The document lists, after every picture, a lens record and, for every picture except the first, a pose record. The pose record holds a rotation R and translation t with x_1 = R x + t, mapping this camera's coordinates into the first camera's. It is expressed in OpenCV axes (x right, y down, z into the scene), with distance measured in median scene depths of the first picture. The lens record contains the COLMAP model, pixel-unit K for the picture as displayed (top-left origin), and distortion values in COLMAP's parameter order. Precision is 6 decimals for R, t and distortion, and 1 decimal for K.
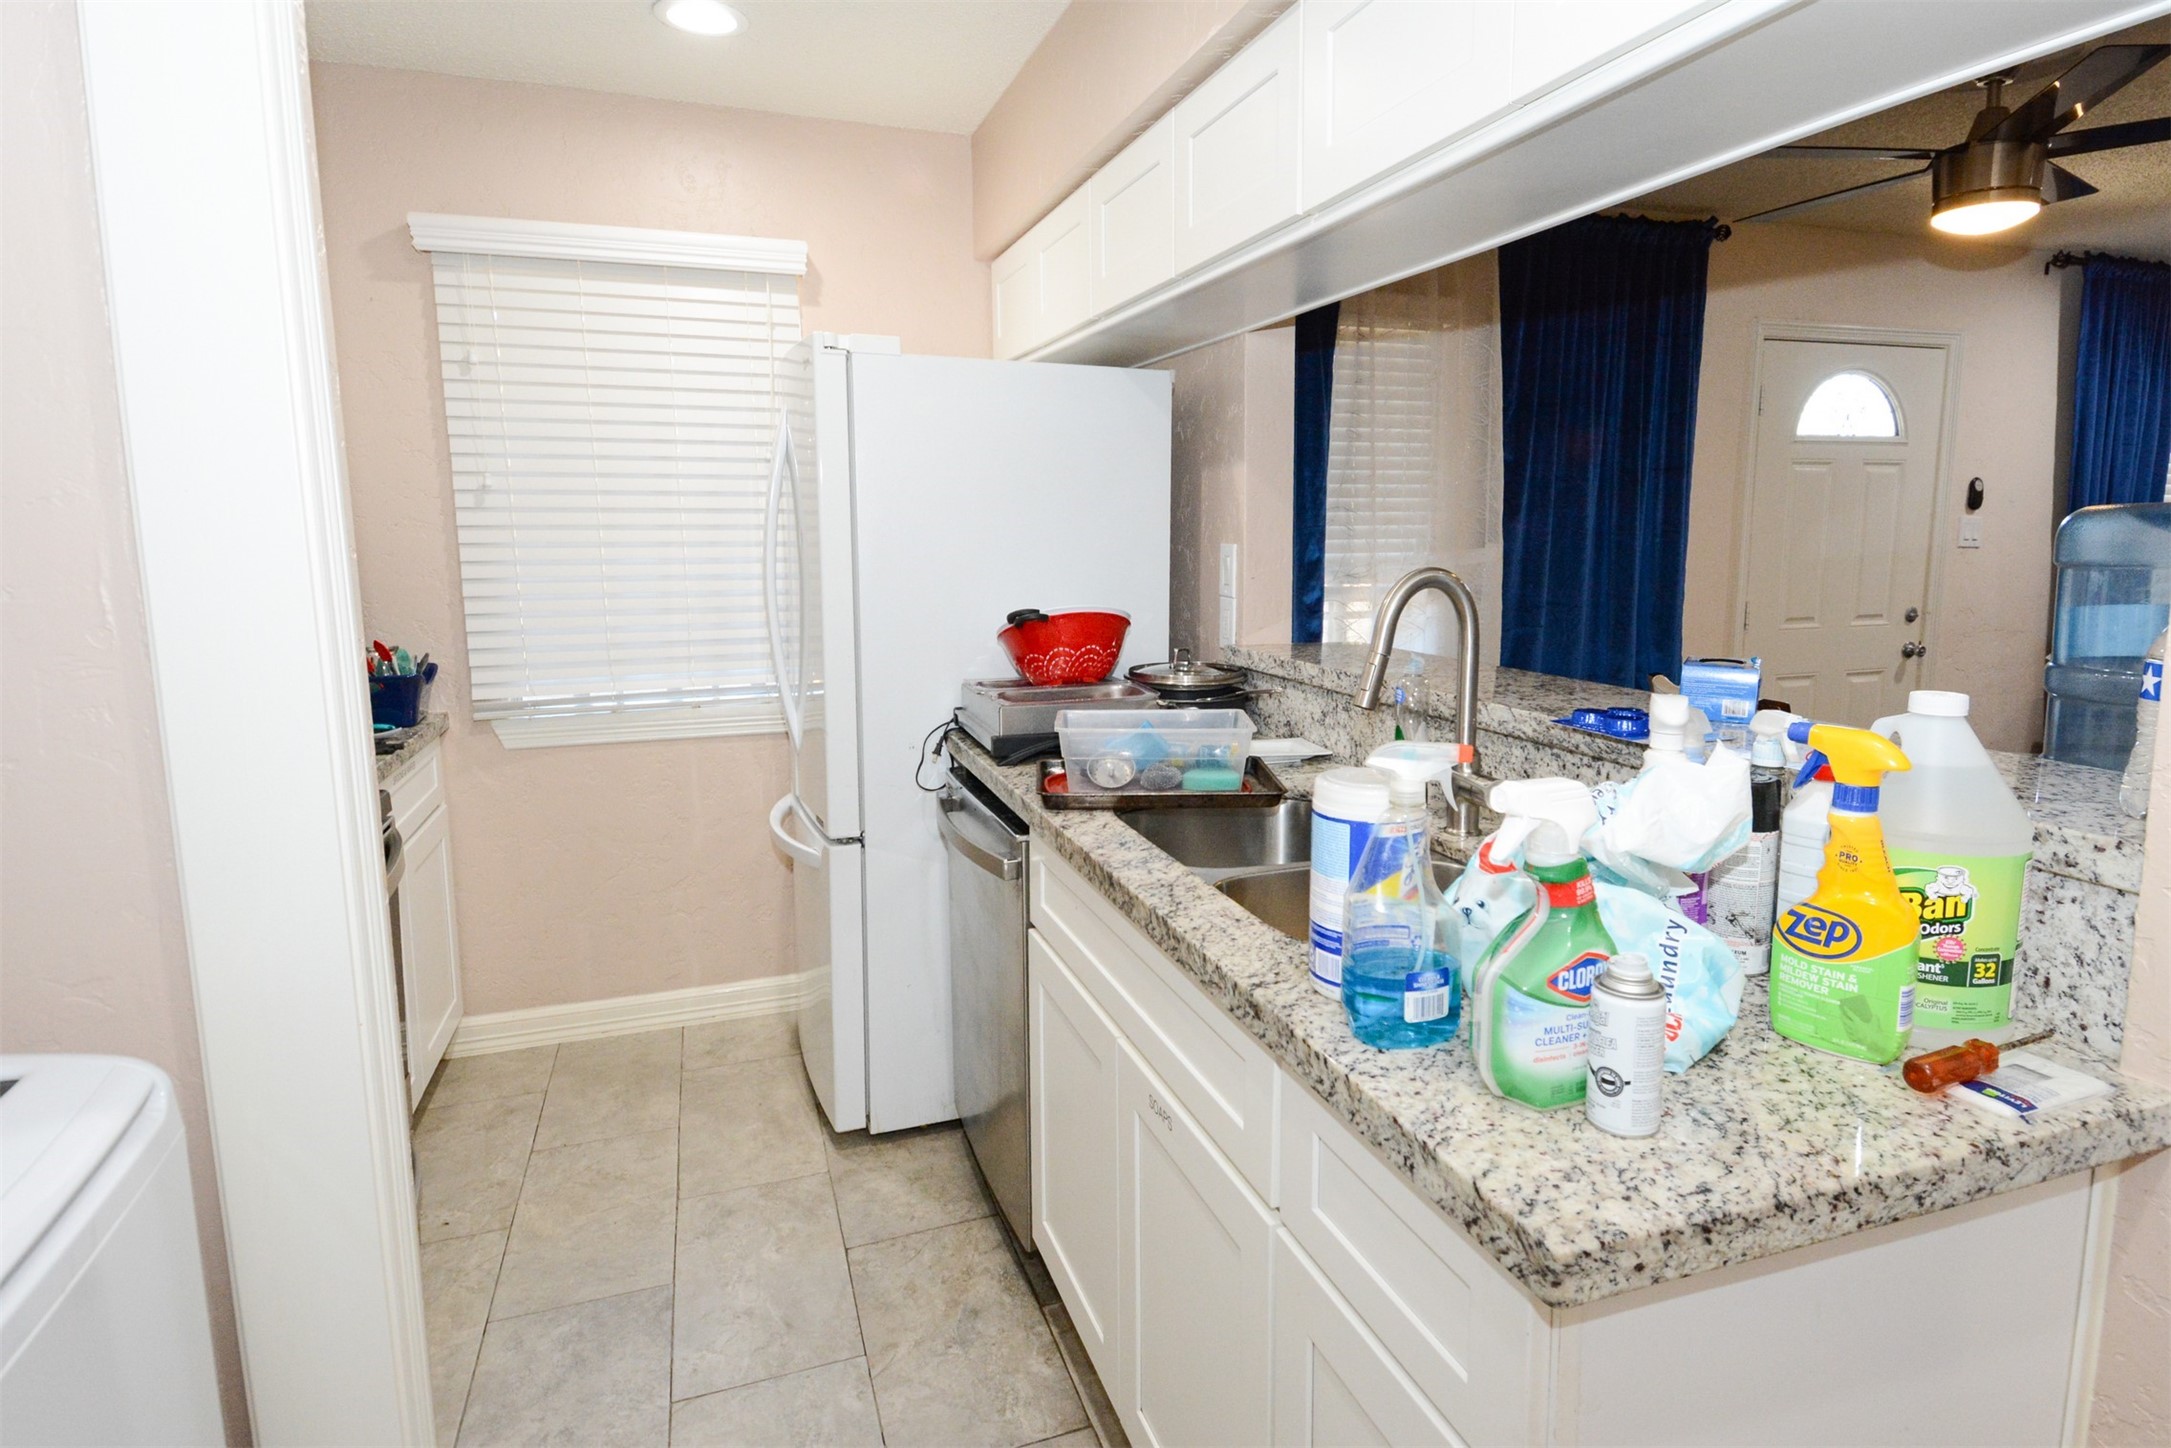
lens RADIAL K [[1198.0, 0, 1133.3], [0, 1198.0, 718.4], [0, 0, 1]] dist [0.083966, -0.078796]
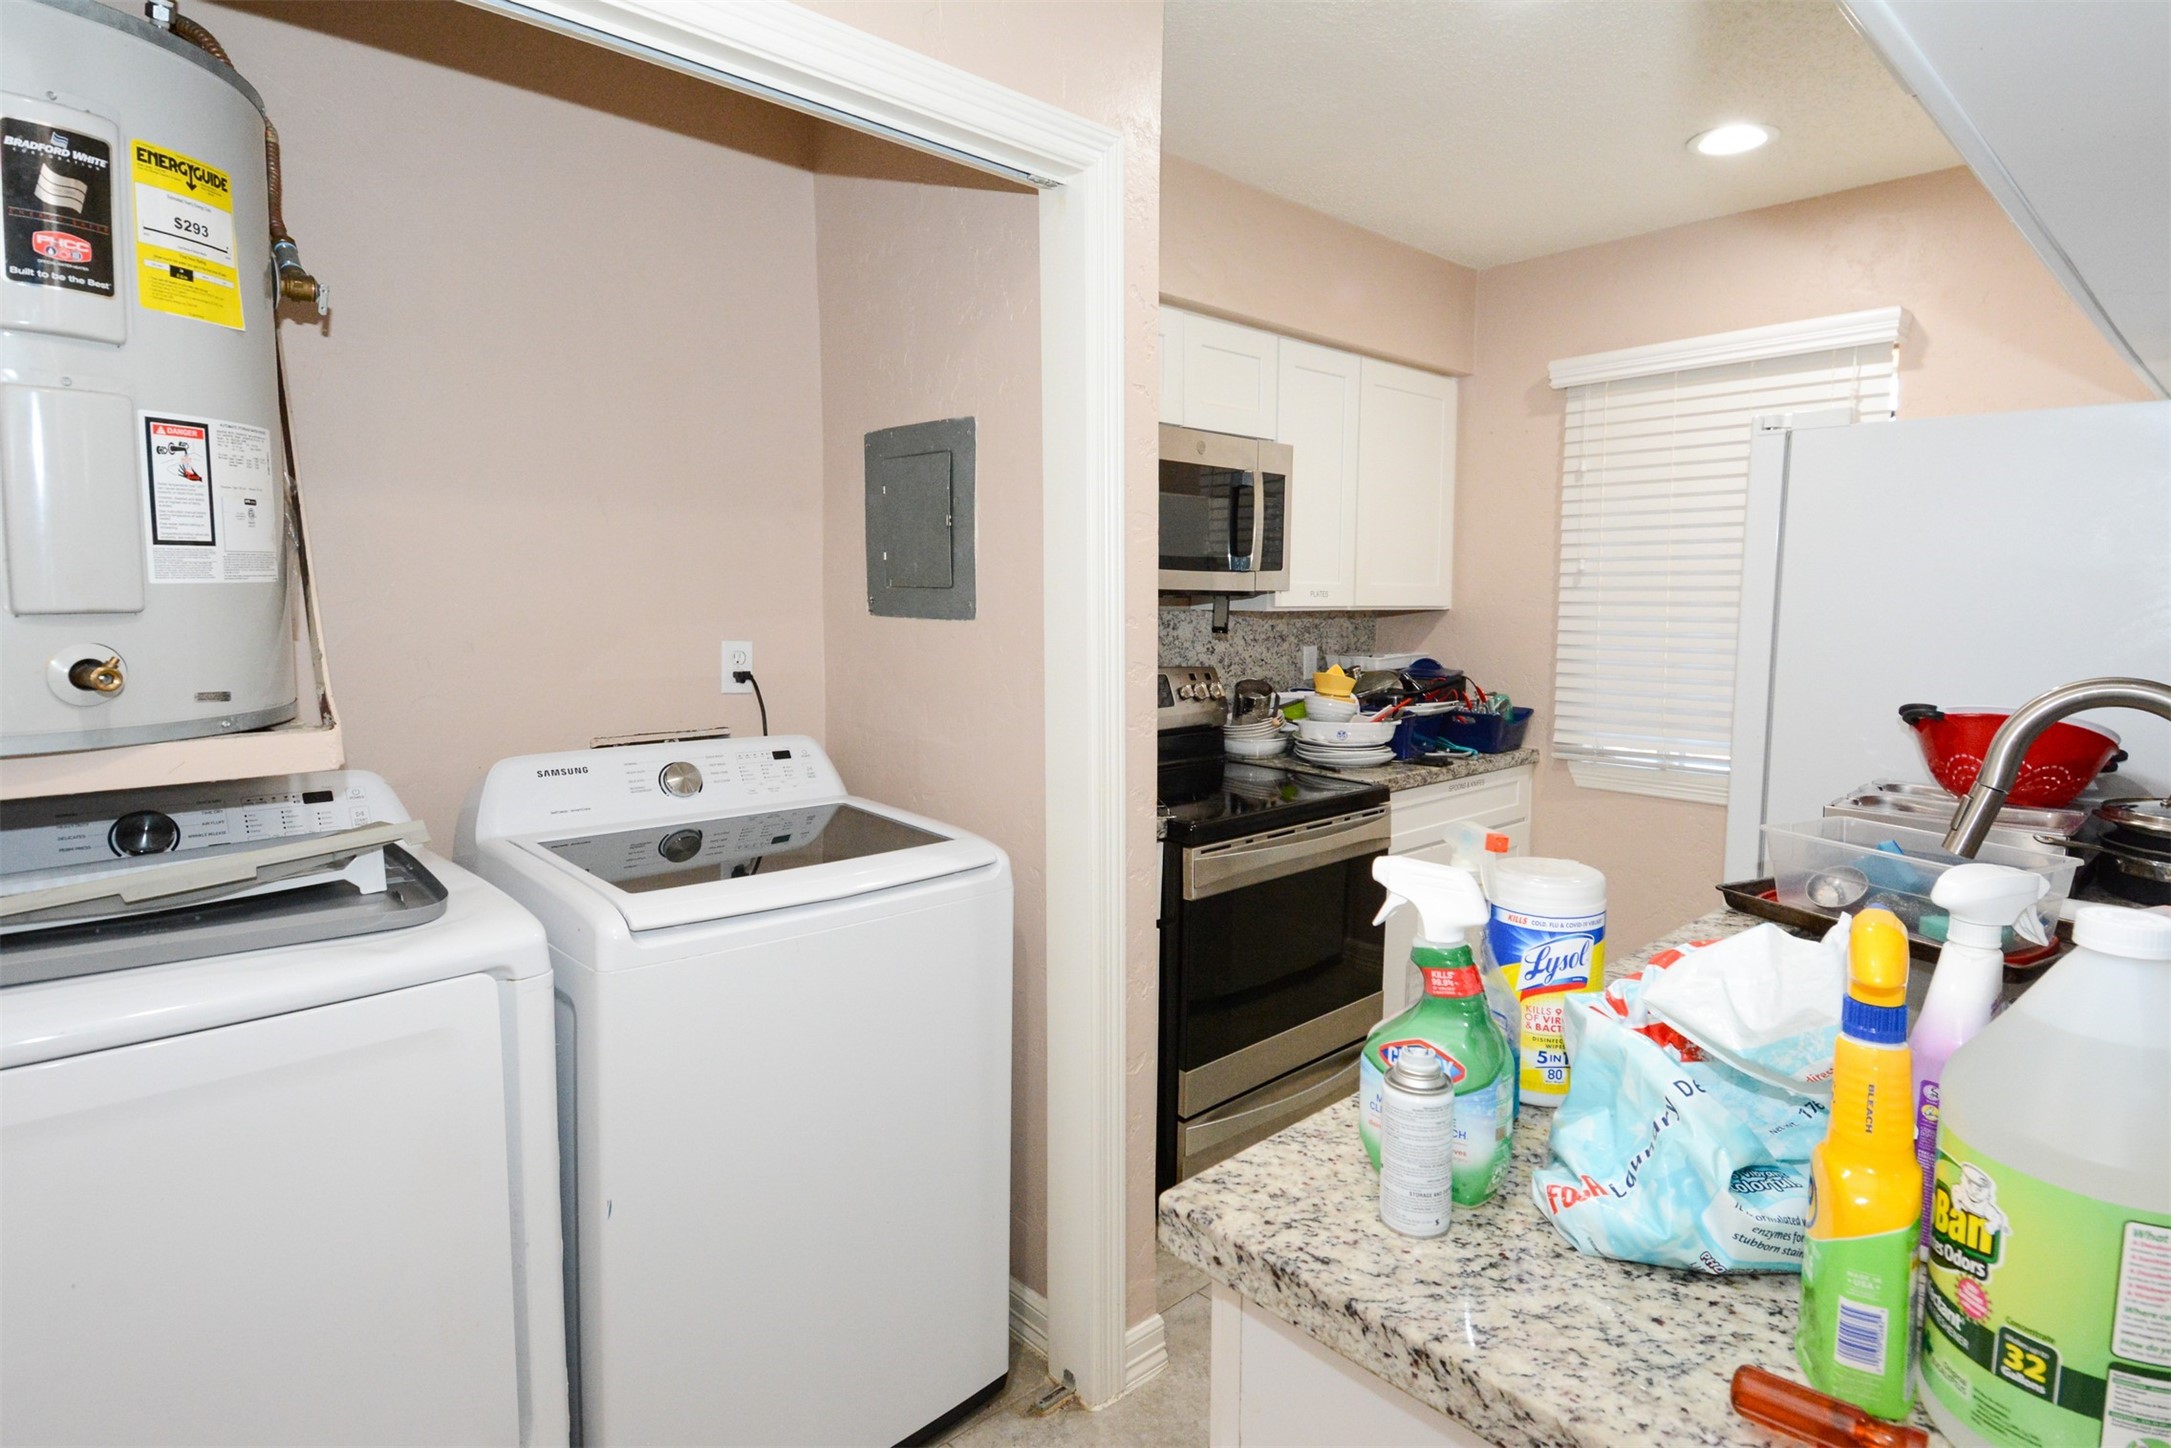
lens RADIAL K [[1198.0, 0, 1133.3], [0, 1198.0, 718.4], [0, 0, 1]] dist [0.083966, -0.078796]
pose [[0.386288, 0.101683, -0.916756, 1.049839], [-0.153581, 0.987121, 0.044774, -0.071081], [0.909502, 0.123501, 0.396930, 0.313661]]
